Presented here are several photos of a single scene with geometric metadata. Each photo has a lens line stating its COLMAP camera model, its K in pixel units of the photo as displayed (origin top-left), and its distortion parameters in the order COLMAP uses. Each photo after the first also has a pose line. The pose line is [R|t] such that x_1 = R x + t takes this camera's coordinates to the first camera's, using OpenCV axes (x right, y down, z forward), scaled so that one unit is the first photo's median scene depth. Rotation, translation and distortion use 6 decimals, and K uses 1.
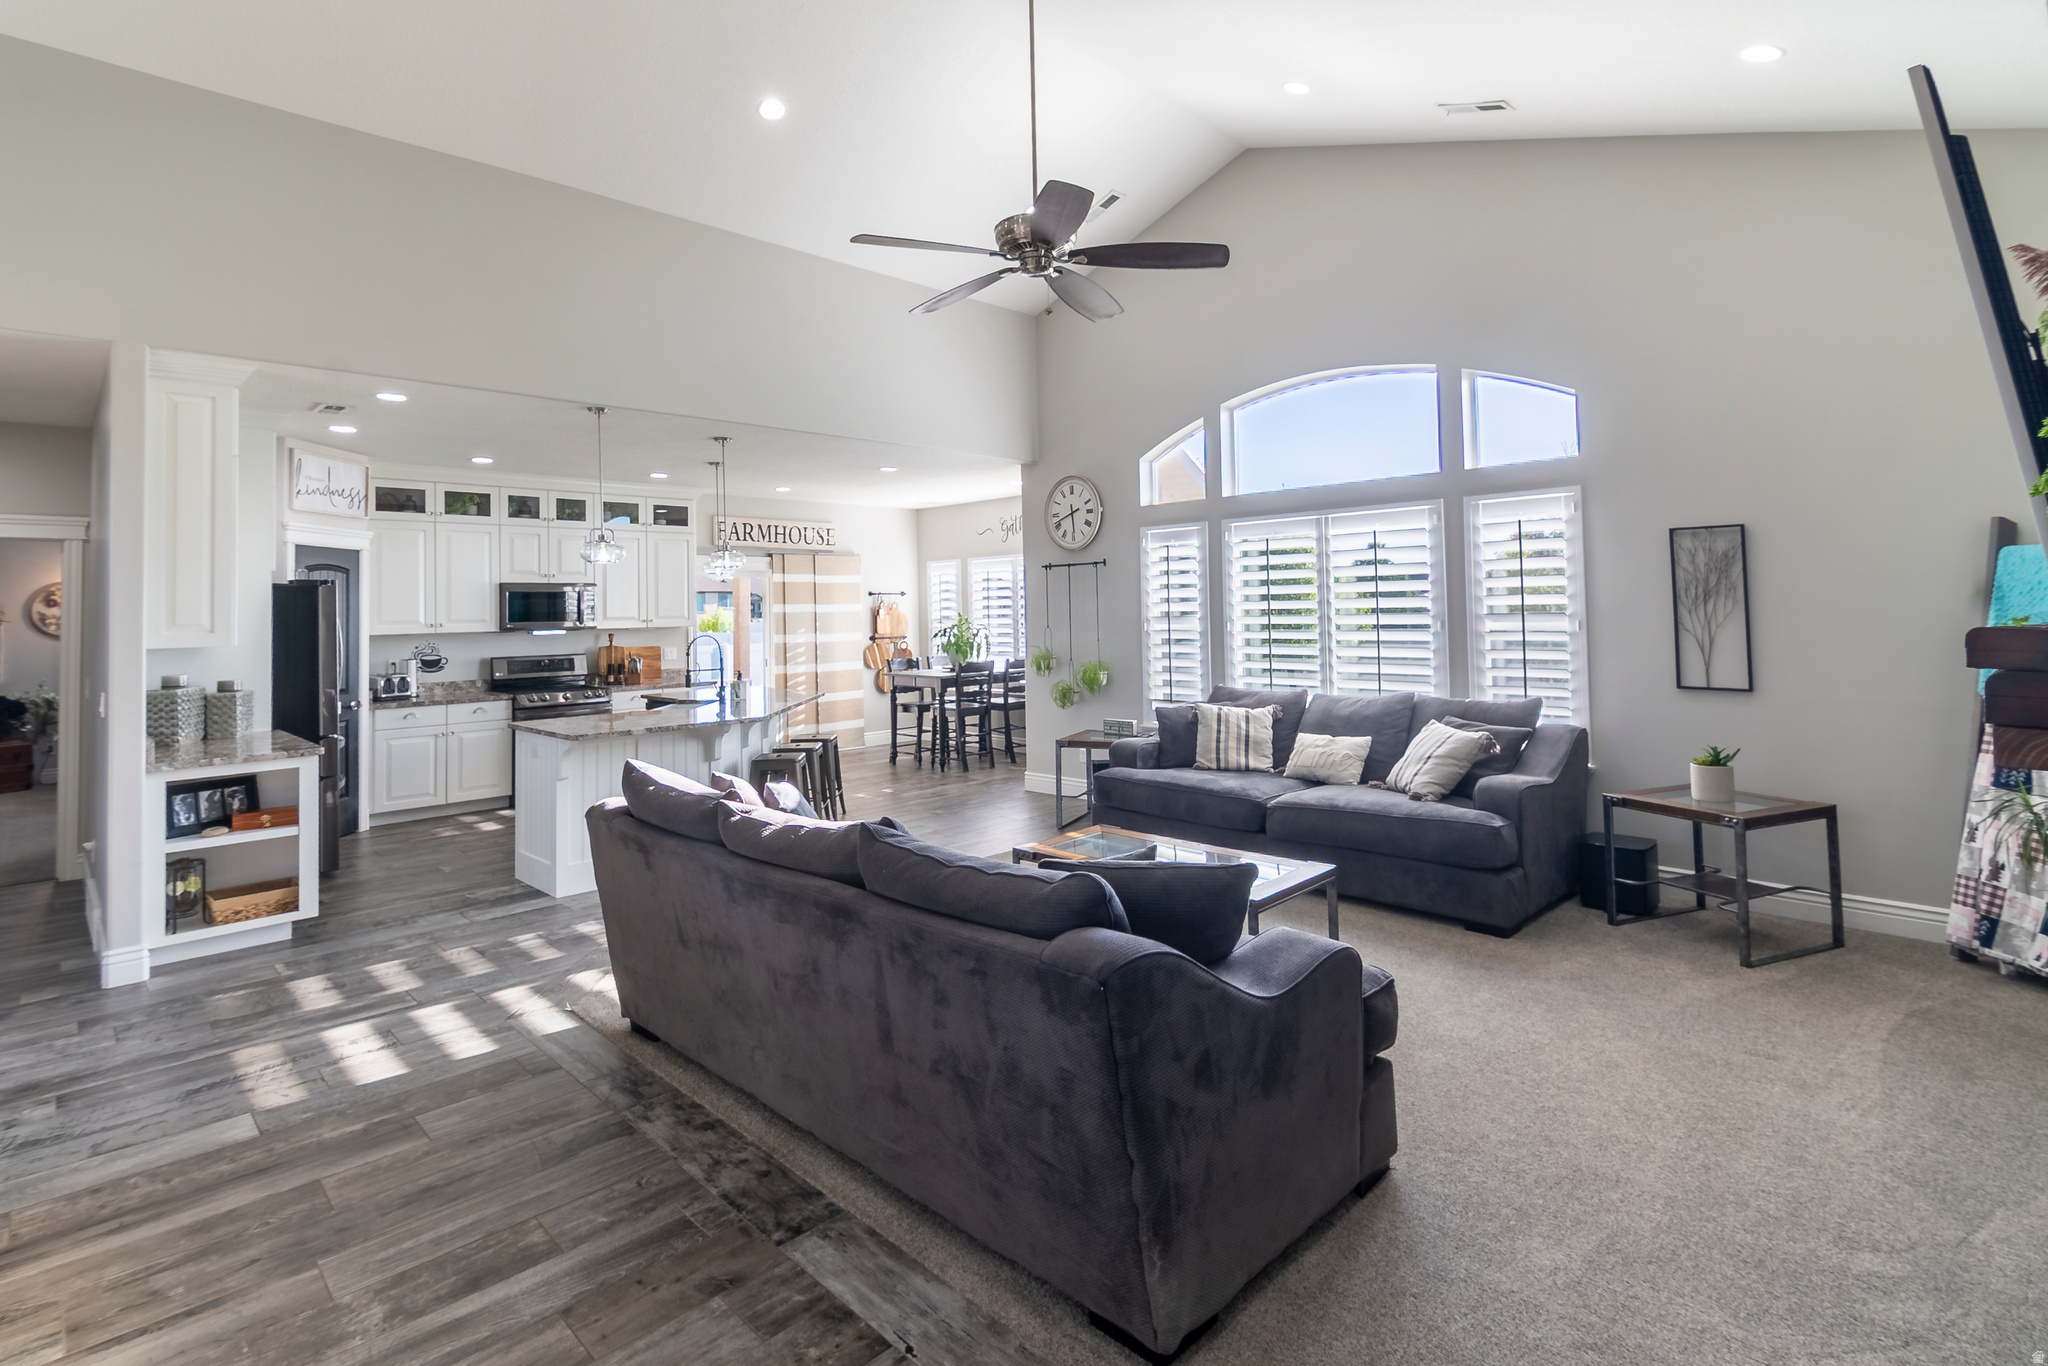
lens RADIAL K [[1000.6, 0, 1029.6], [0, 1000.6, 601.8], [0, 0, 1]] dist [0.028942, -0.014364]
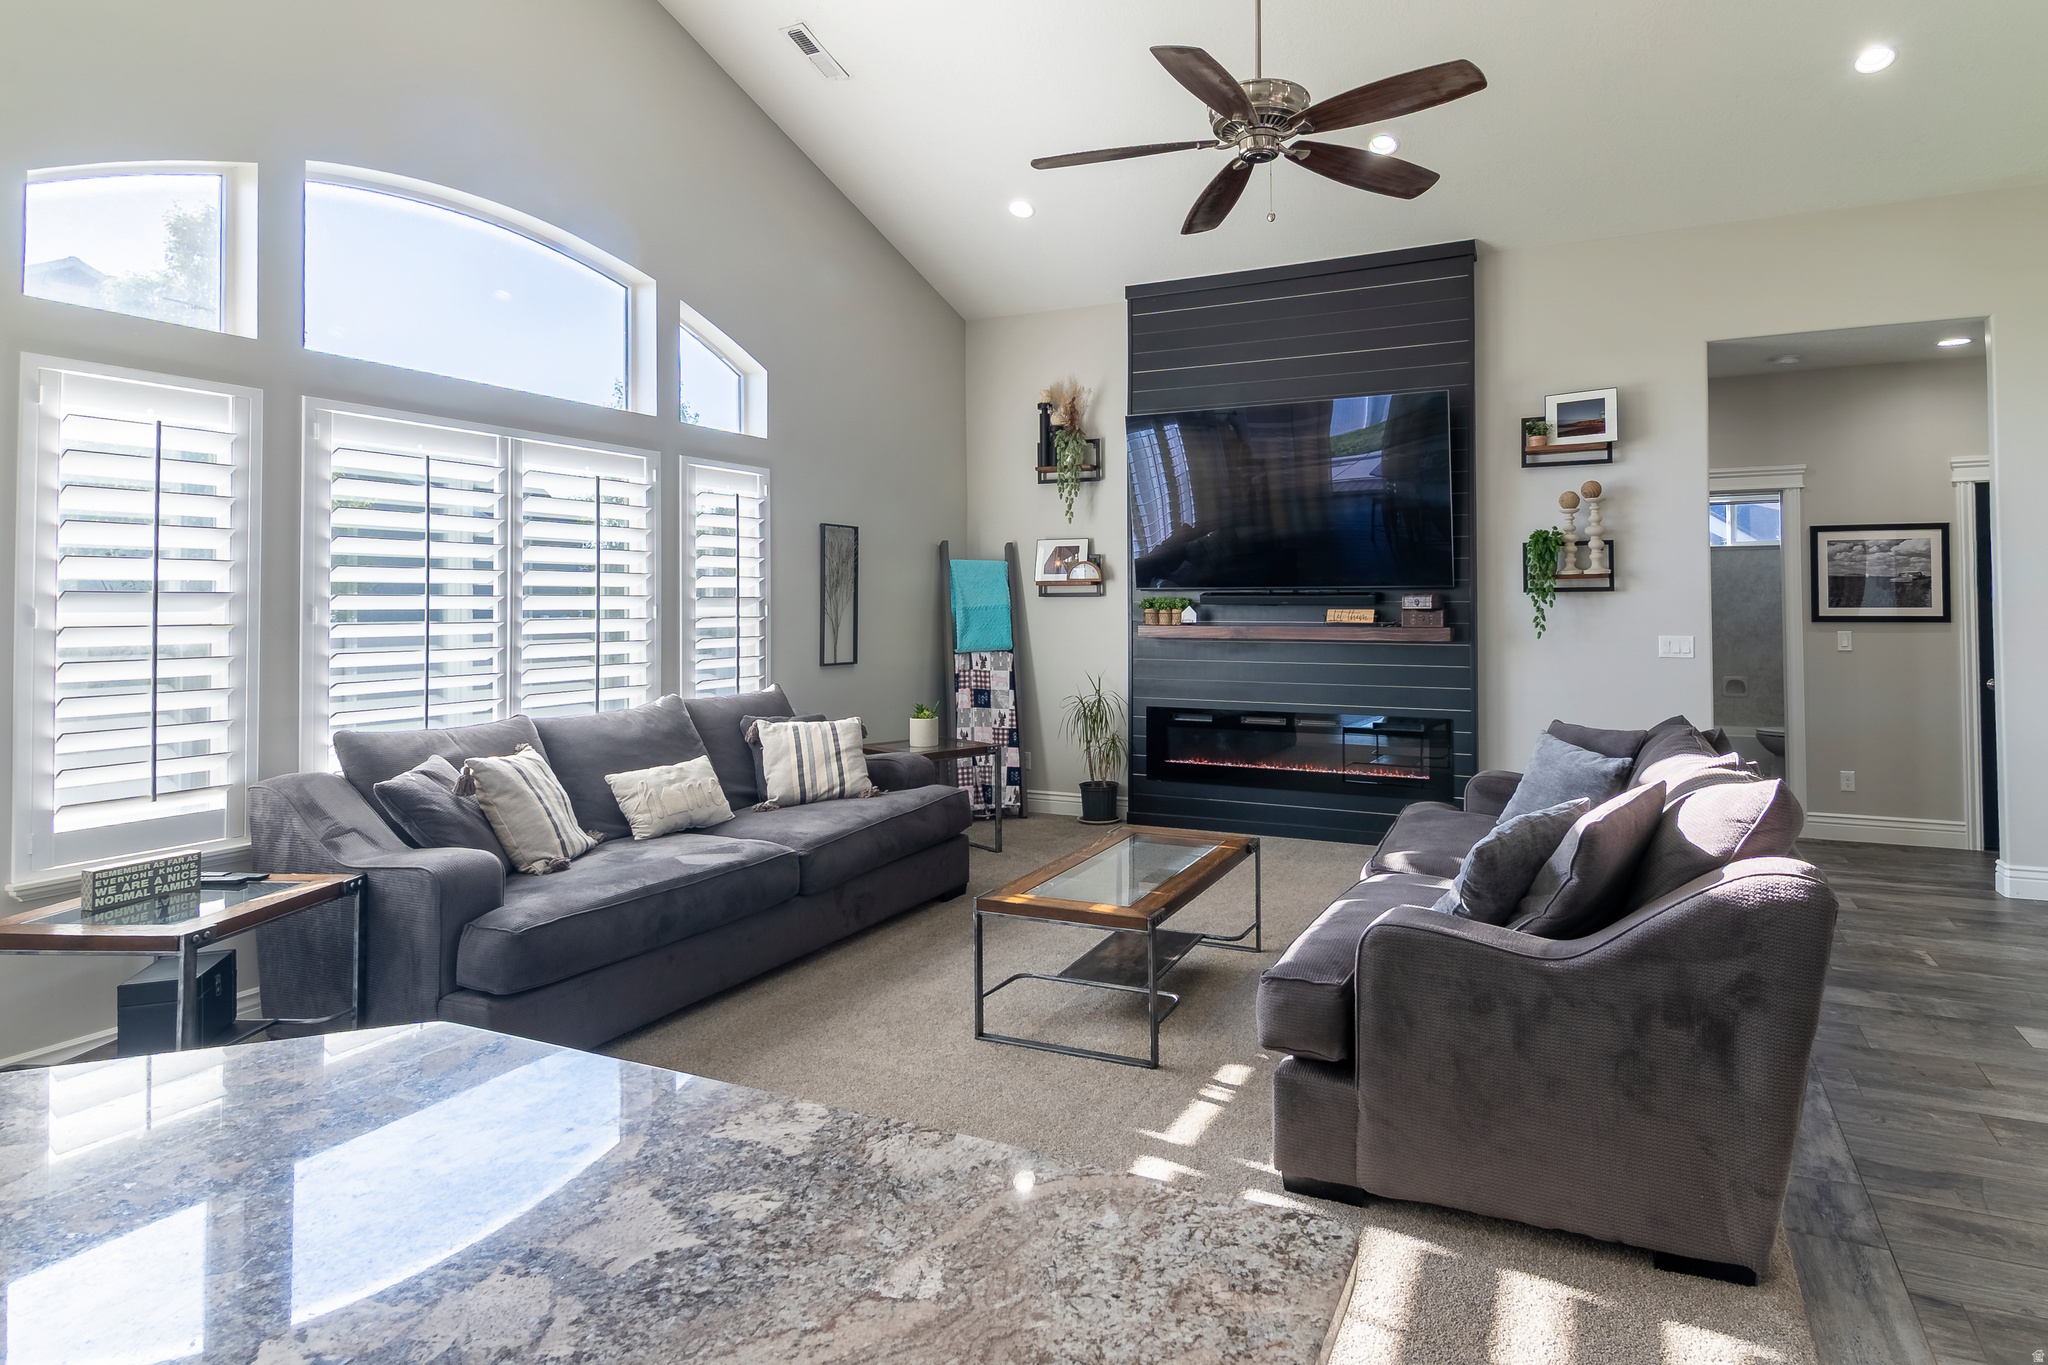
lens RADIAL K [[1098.9, 0, 1123.8], [0, 1098.9, 589.4], [0, 0, 1]] dist [0.038470, -0.026719]
pose [[-0.362739, 0.032641, 0.931319, -0.513881], [0.003454, 0.999427, -0.033683, 0.035675], [-0.931884, -0.009001, -0.362644, 0.933502]]
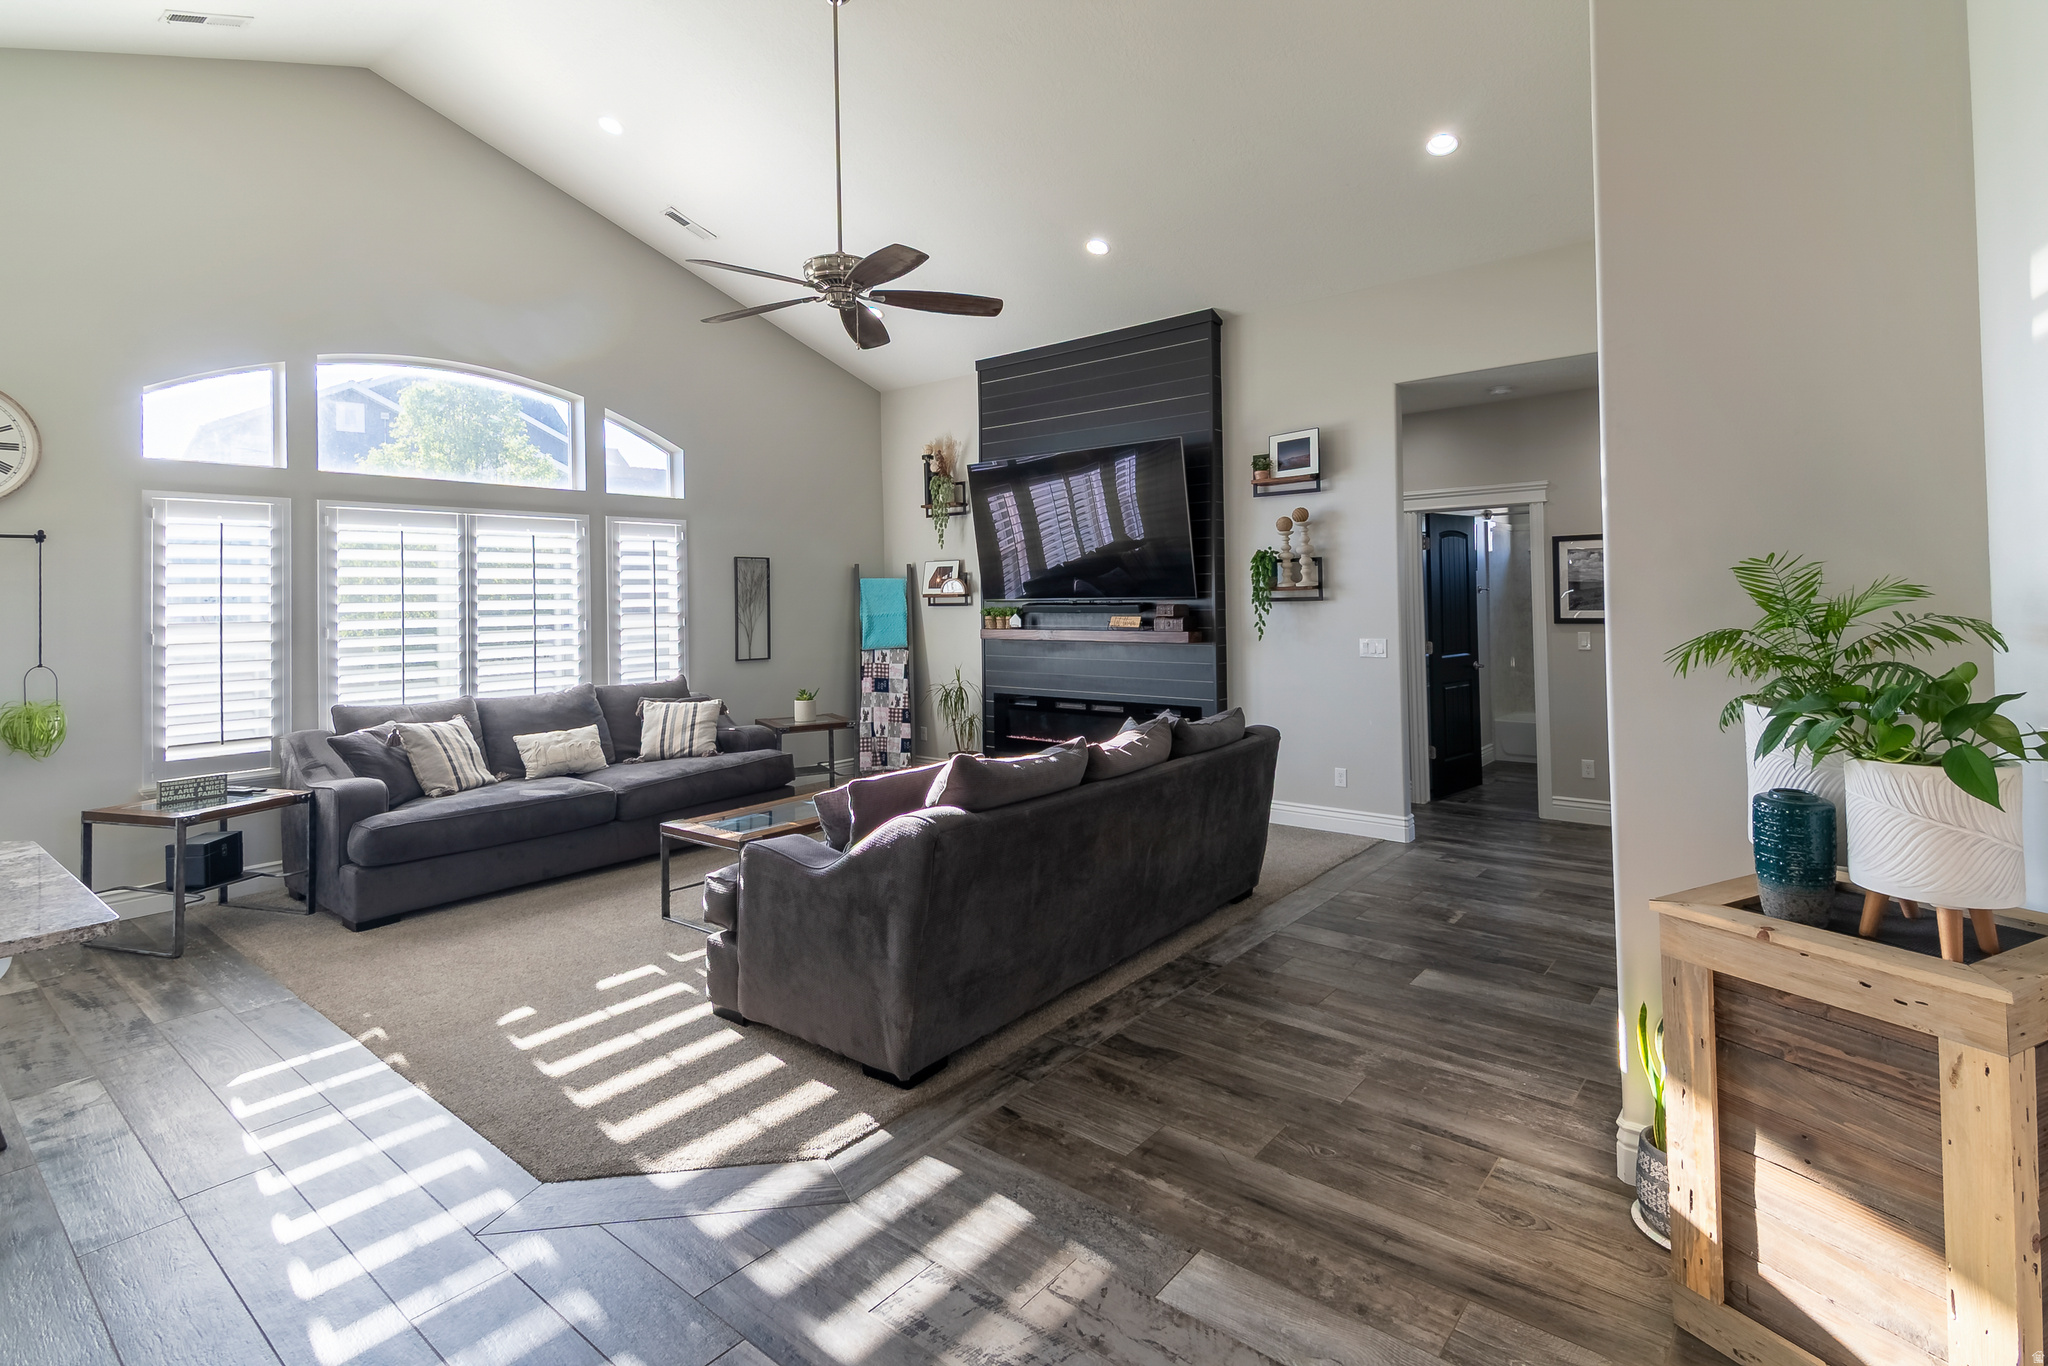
lens RADIAL K [[983.5, 0, 1032.8], [0, 983.5, 582.4], [0, 0, 1]] dist [0.030036, -0.014744]
pose [[-0.111800, 0.036410, 0.993063, -0.744538], [0.011417, 0.999310, -0.035354, 0.020305], [-0.993665, 0.007386, -0.112138, 0.593378]]
